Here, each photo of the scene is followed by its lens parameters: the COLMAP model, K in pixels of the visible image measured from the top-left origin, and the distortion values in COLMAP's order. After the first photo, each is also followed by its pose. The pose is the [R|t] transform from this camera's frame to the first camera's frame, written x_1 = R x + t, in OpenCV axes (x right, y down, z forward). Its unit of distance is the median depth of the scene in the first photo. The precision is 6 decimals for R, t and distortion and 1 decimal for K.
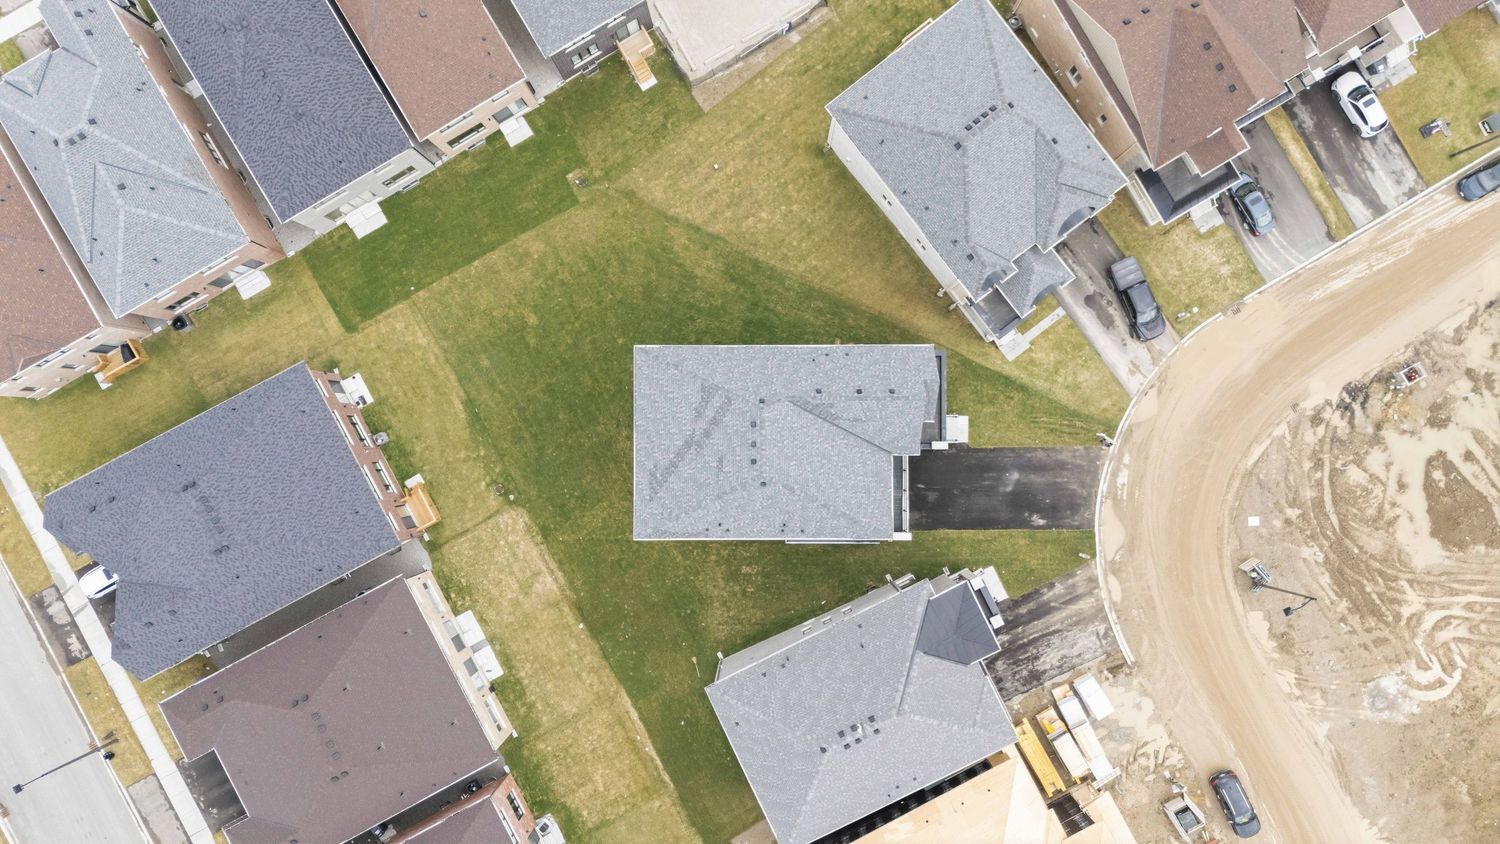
lens RADIAL K [[1101.5, 0, 754.4], [0, 1101.5, 420.8], [0, 0, 1]] dist [0.072627, -0.076822]
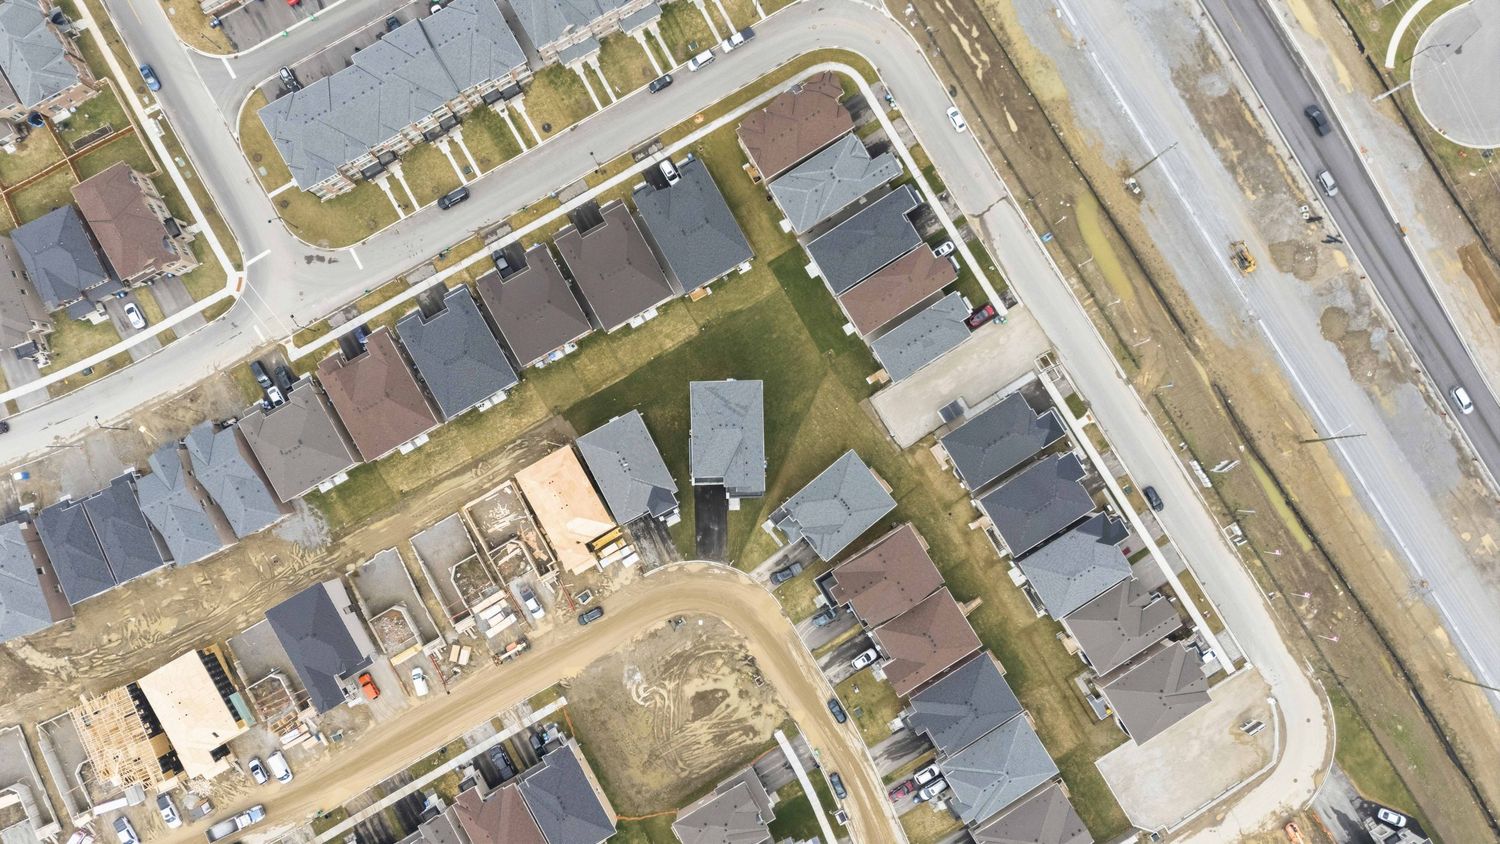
lens RADIAL K [[1225.9, 0, 754.8], [0, 1225.9, 420.9], [0, 0, 1]] dist [0.149055, 0.000522]
pose [[0.021976, 0.999687, -0.011916, 0.023108], [-0.999746, 0.021913, -0.005328, -0.028389], [-0.005065, 0.012031, 0.999915, -1.787799]]
